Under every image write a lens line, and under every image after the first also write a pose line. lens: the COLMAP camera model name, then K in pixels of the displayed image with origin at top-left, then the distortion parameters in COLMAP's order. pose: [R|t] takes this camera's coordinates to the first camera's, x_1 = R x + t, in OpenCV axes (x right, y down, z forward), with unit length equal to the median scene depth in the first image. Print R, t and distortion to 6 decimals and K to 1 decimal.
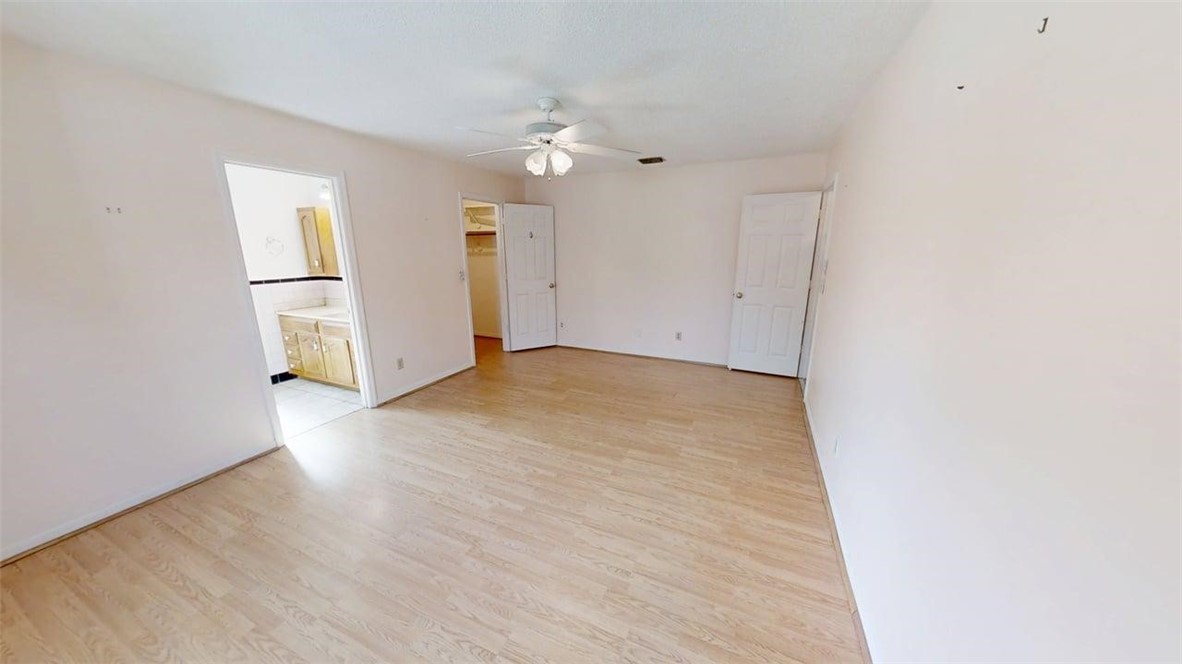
lens RADIAL K [[373.3, 0, 594.5], [0, 373.3, 339.8], [0, 0, 1]] dist [0.019602, 0.000063]
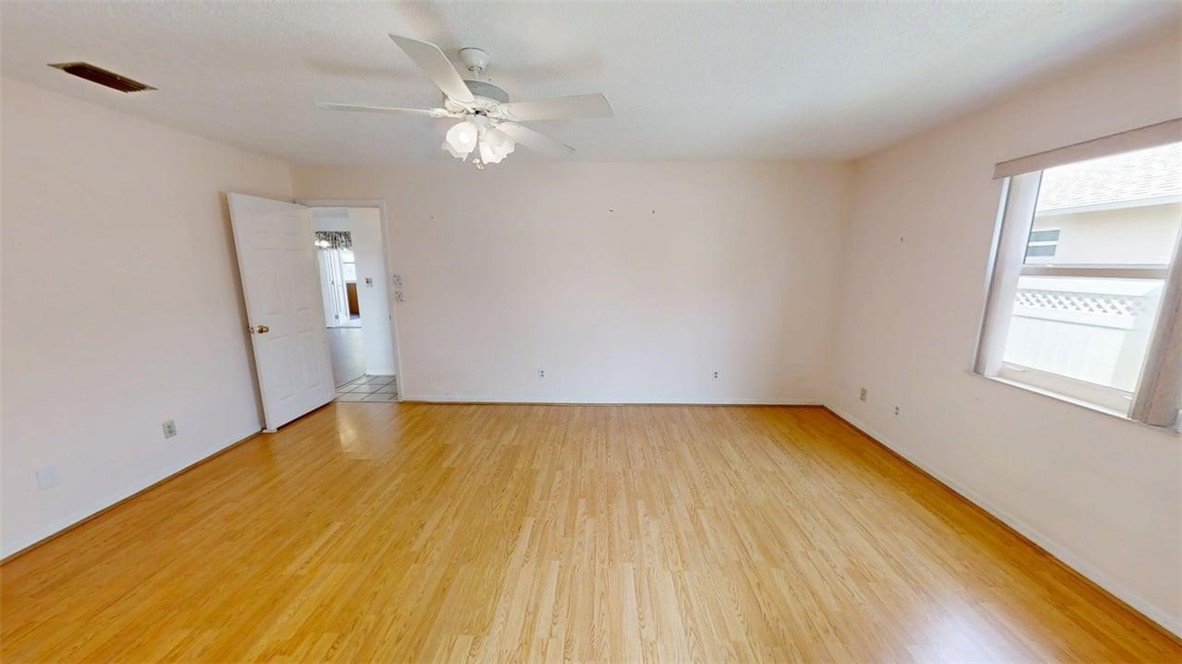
lens RADIAL K [[373.3, 0, 589.6], [0, 373.3, 333.2], [0, 0, 1]] dist [0.019602, 0.000063]
pose [[-0.370139, -0.172811, 0.912761, -0.858885], [0.225423, 0.936471, 0.268713, -0.271694], [-0.901211, 0.305219, -0.307669, 1.080918]]
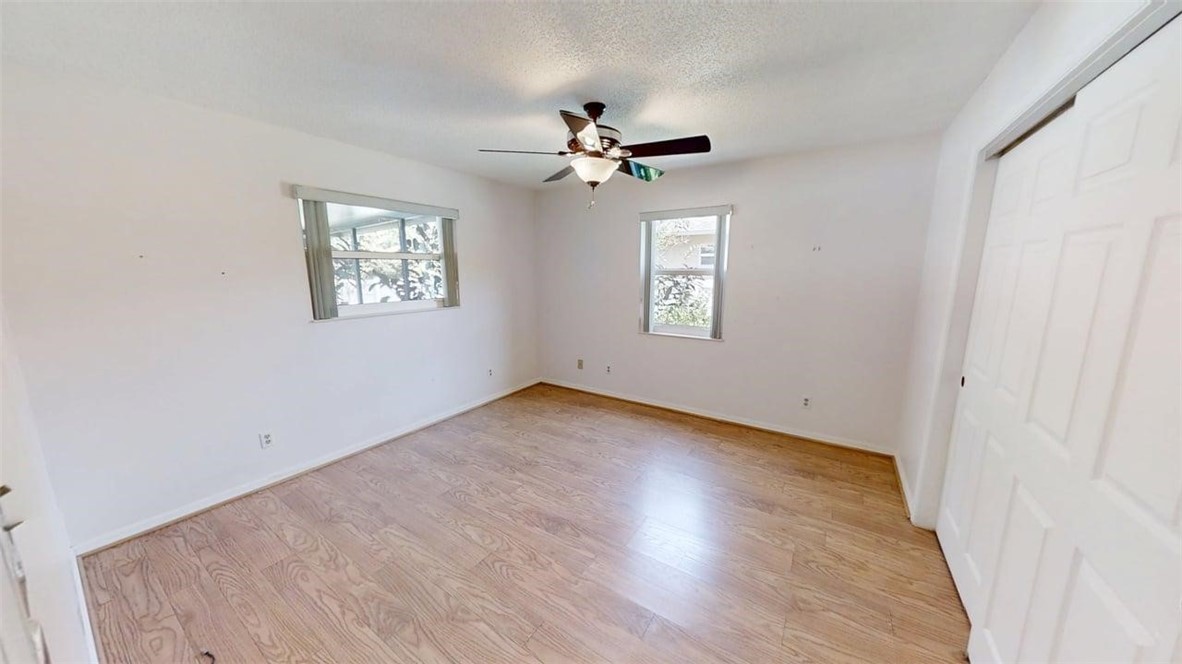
lens RADIAL K [[373.3, 0, 585.7], [0, 373.3, 329.5], [0, 0, 1]] dist [0.019602, 0.000063]
pose [[-0.985972, -0.028025, 0.164542, -0.528843], [0.036047, 0.926787, 0.373854, -0.346419], [-0.162973, 0.374540, -0.912776, 1.411541]]
